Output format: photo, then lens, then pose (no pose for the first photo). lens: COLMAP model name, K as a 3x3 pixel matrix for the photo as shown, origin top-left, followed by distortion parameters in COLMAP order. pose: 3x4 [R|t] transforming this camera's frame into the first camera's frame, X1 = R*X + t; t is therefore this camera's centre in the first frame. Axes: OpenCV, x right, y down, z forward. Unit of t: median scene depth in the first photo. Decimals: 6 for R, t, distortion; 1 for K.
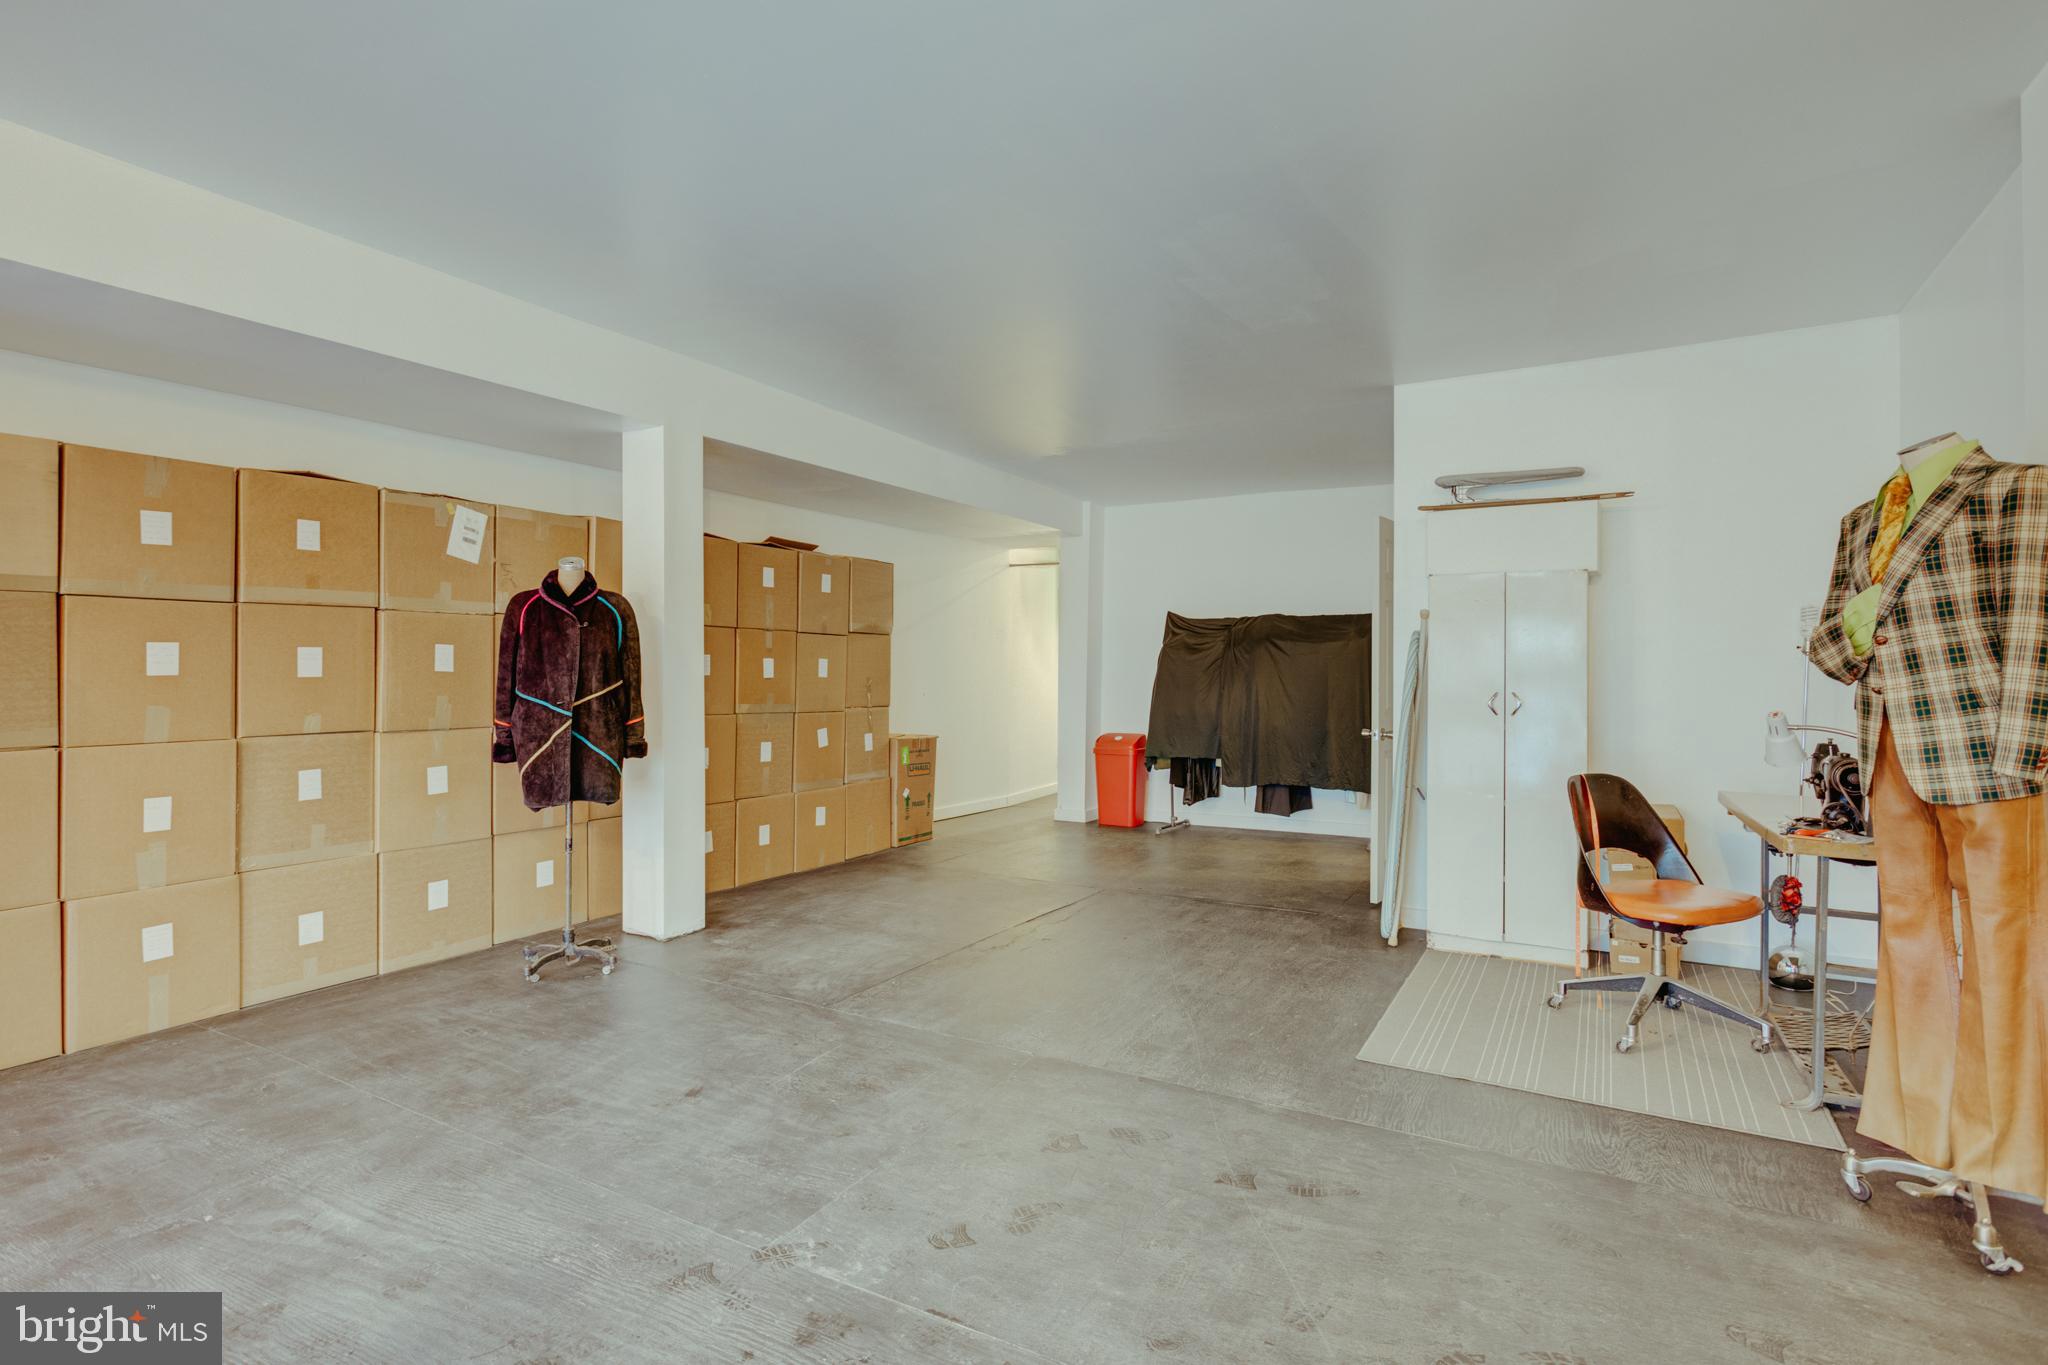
lens RADIAL K [[1024.5, 0, 1017.1], [0, 1024.5, 657.1], [0, 0, 1]] dist [-0.020054, 0.011286]
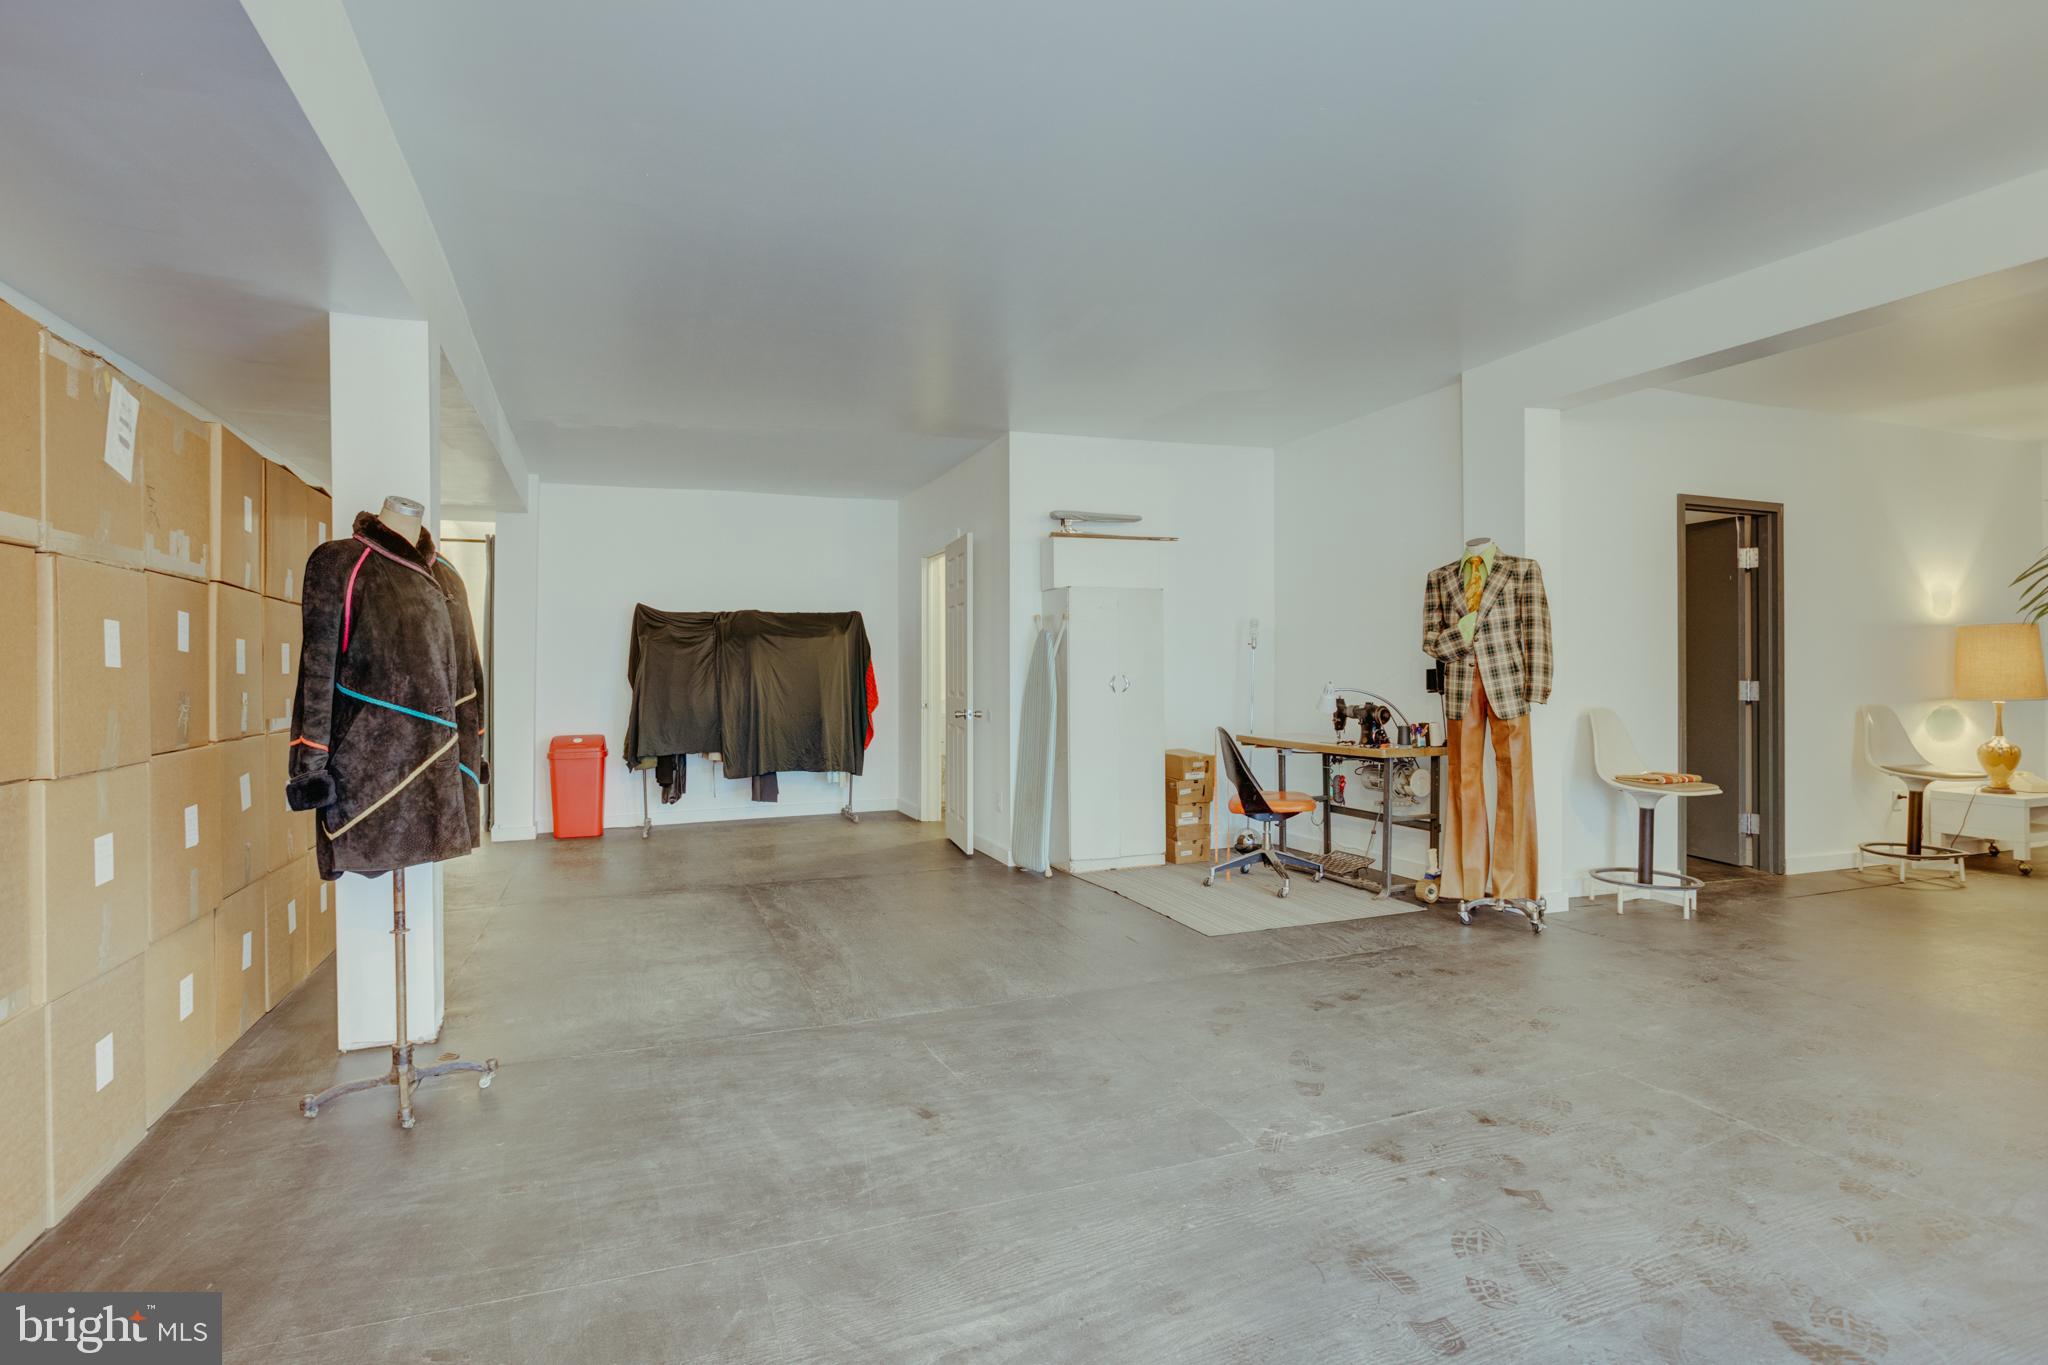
lens RADIAL K [[1024.5, 0, 1017.1], [0, 1024.5, 657.1], [0, 0, 1]] dist [-0.020054, 0.011286]
pose [[0.622100, -0.001035, 0.782937, -1.021624], [0.000191, 0.999999, 0.001170, 0.012299], [-0.782938, -0.000578, 0.622099, 0.371683]]
